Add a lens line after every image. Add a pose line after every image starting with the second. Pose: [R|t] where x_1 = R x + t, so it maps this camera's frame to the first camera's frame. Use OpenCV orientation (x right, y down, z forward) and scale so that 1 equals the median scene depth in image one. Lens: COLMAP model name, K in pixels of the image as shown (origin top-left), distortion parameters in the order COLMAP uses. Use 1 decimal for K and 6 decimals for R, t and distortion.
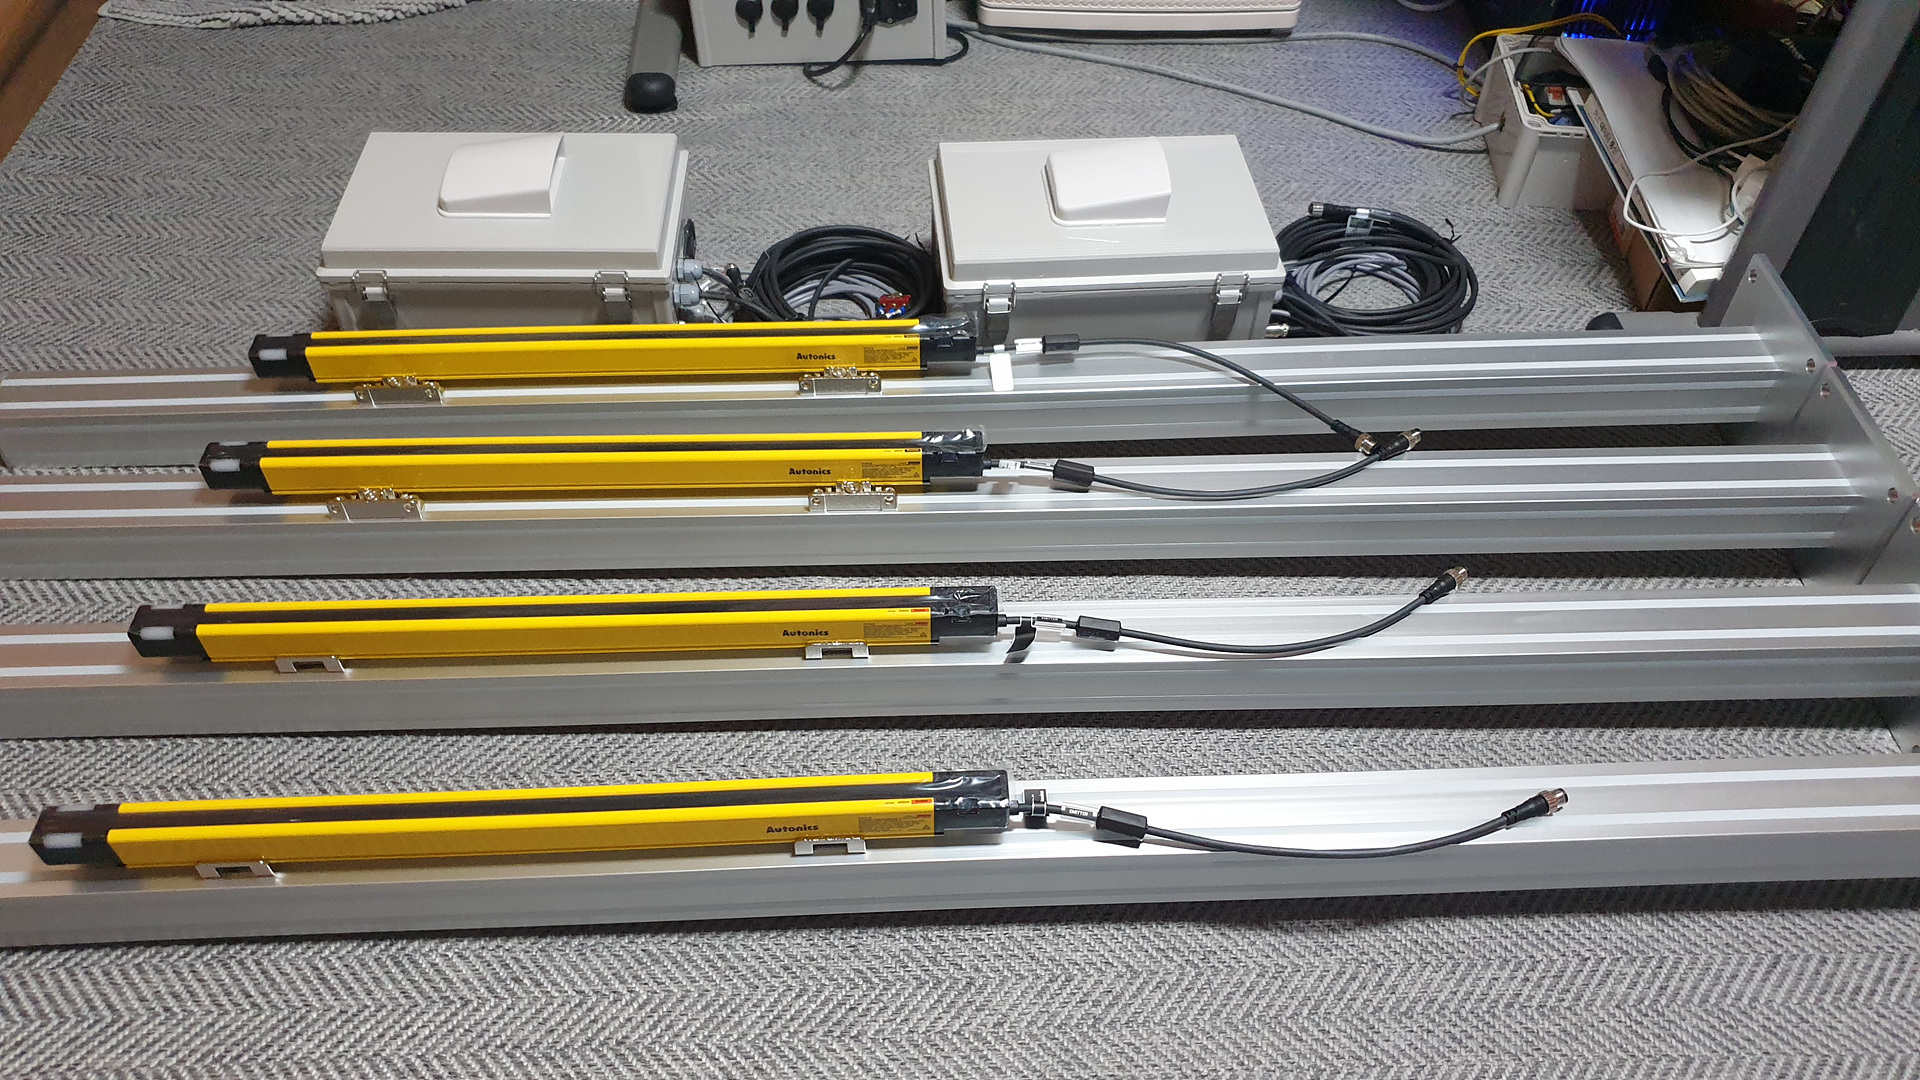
lens RADIAL K [[1530.4, 0, 967.5], [0, 1530.4, 519.8], [0, 0, 1]] dist [0.026219, -0.030915]
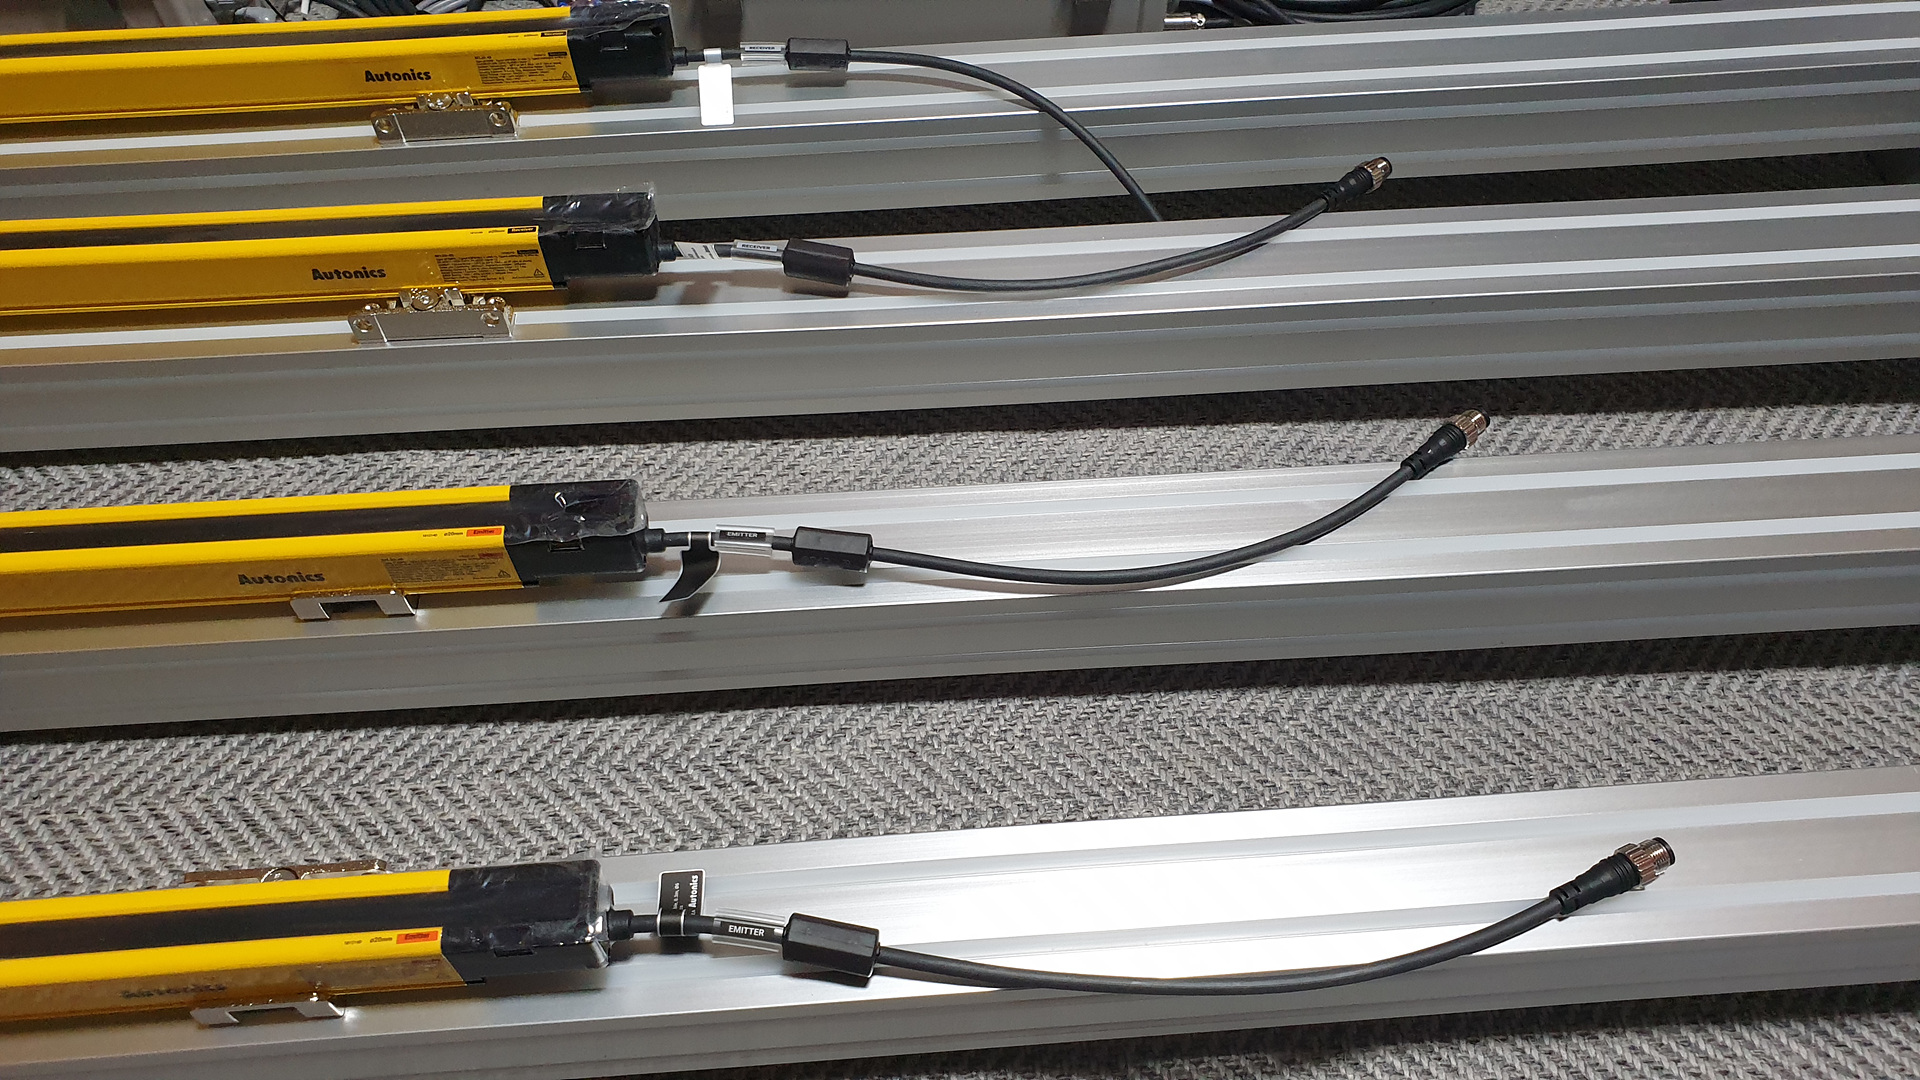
lens RADIAL K [[1530.4, 0, 1006.0], [0, 1530.4, 540.6], [0, 0, 1]] dist [0.026219, -0.030915]
pose [[0.999004, -0.034920, 0.027767, 0.127937], [0.030362, 0.988166, 0.150352, -0.012489], [-0.032689, -0.149359, 0.988243, 0.428767]]
